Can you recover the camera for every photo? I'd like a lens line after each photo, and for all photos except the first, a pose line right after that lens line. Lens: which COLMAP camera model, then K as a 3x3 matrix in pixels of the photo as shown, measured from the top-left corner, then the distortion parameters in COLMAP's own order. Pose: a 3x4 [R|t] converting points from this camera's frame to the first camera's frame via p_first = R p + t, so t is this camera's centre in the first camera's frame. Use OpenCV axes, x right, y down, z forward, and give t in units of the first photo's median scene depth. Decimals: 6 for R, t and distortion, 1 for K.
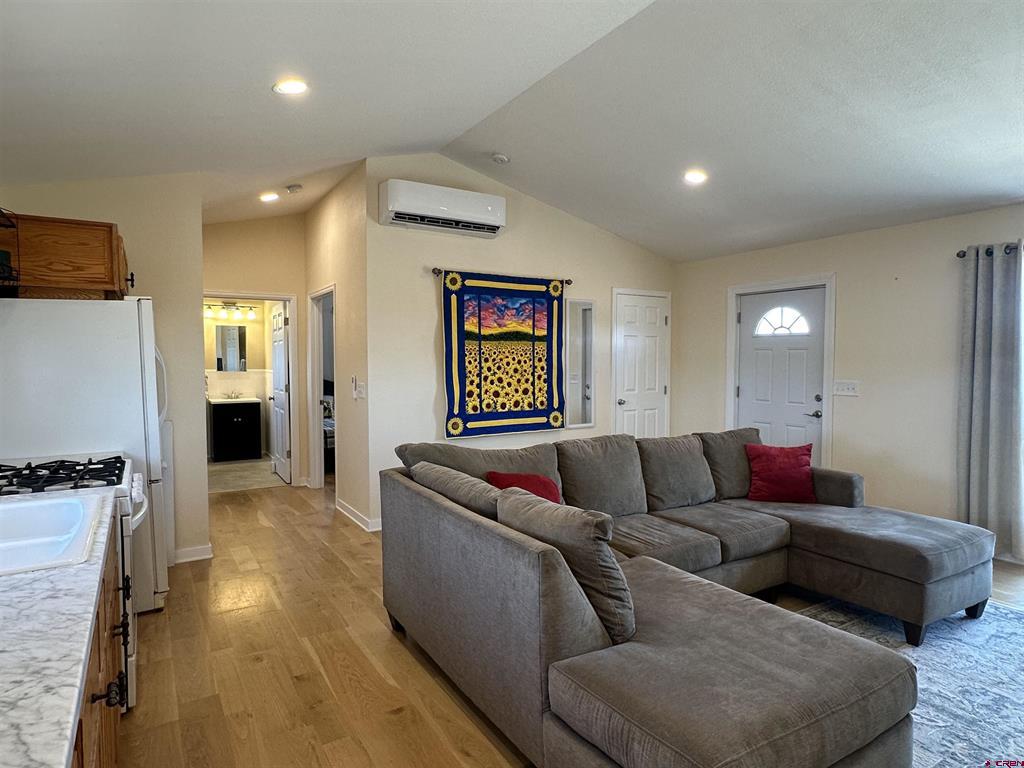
lens RADIAL K [[604.3, 0, 511.7], [0, 604.3, 389.5], [0, 0, 1]] dist [0.001199, -0.001621]
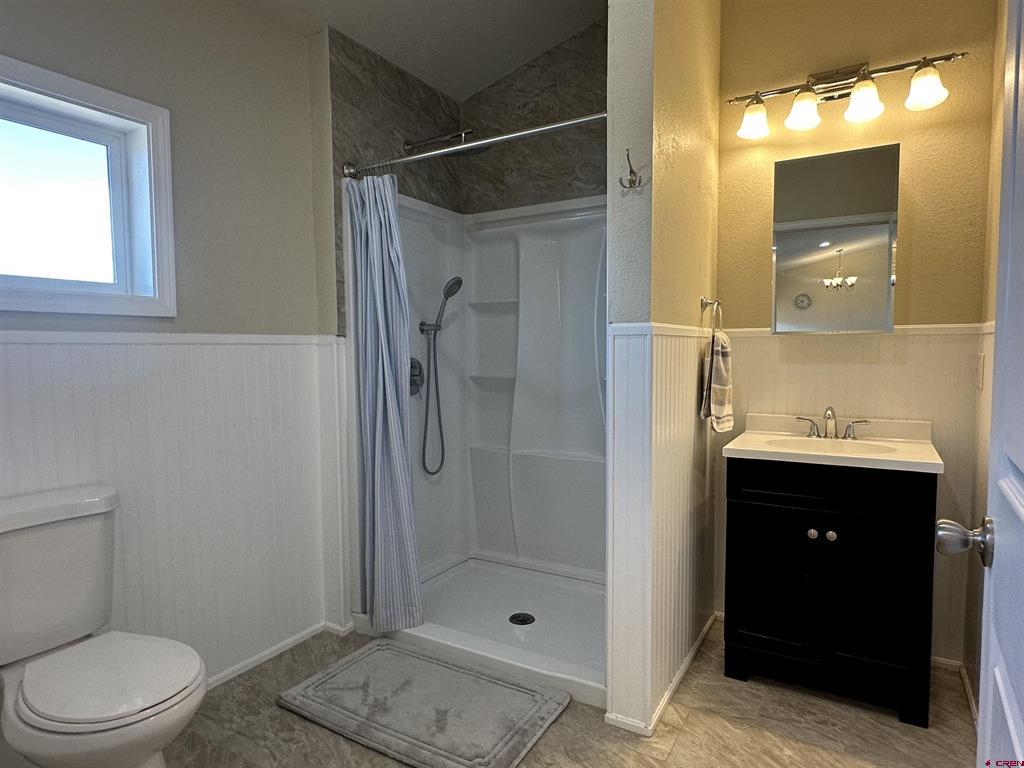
lens RADIAL K [[604.3, 0, 511.7], [0, 604.3, 389.5], [0, 0, 1]] dist [0.001199, -0.001621]
pose [[0.456912, 0.062234, -0.887332, -0.296772], [-0.032897, 0.998049, 0.053060, -0.015661], [0.888903, 0.004947, 0.458068, 0.767949]]
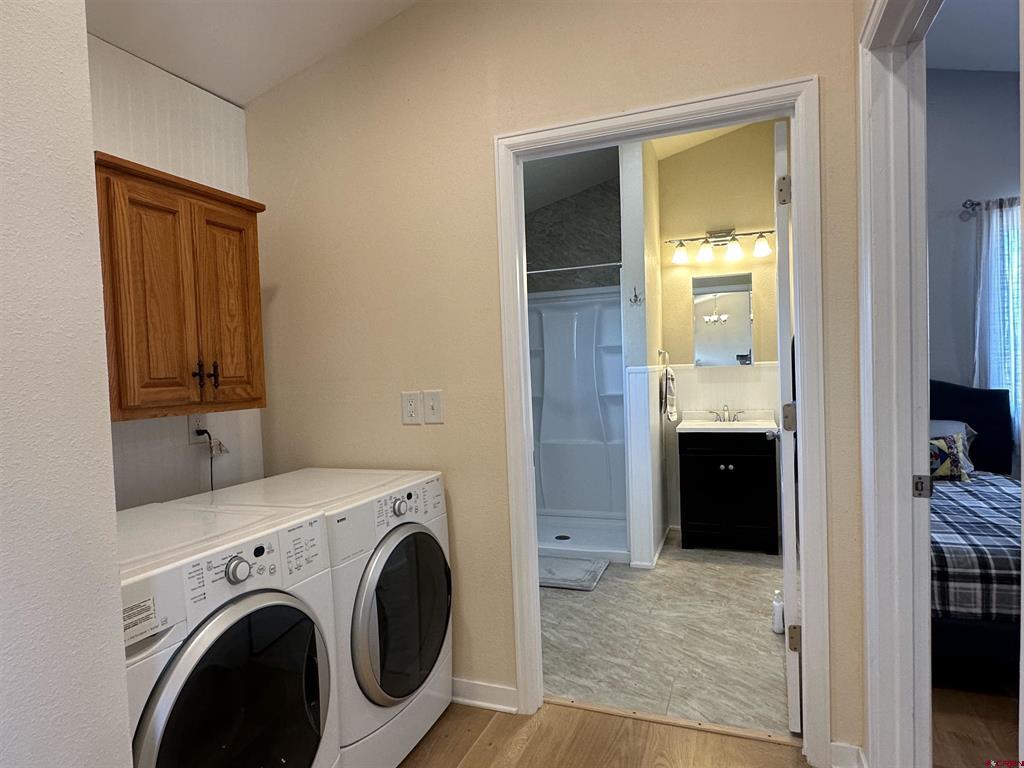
lens RADIAL K [[604.3, 0, 511.7], [0, 604.3, 389.5], [0, 0, 1]] dist [0.001199, -0.001621]
pose [[0.605335, 0.010103, -0.795907, -0.173009], [-0.004282, 0.999946, 0.009436, -0.015811], [0.795960, -0.002303, 0.605345, 0.564079]]
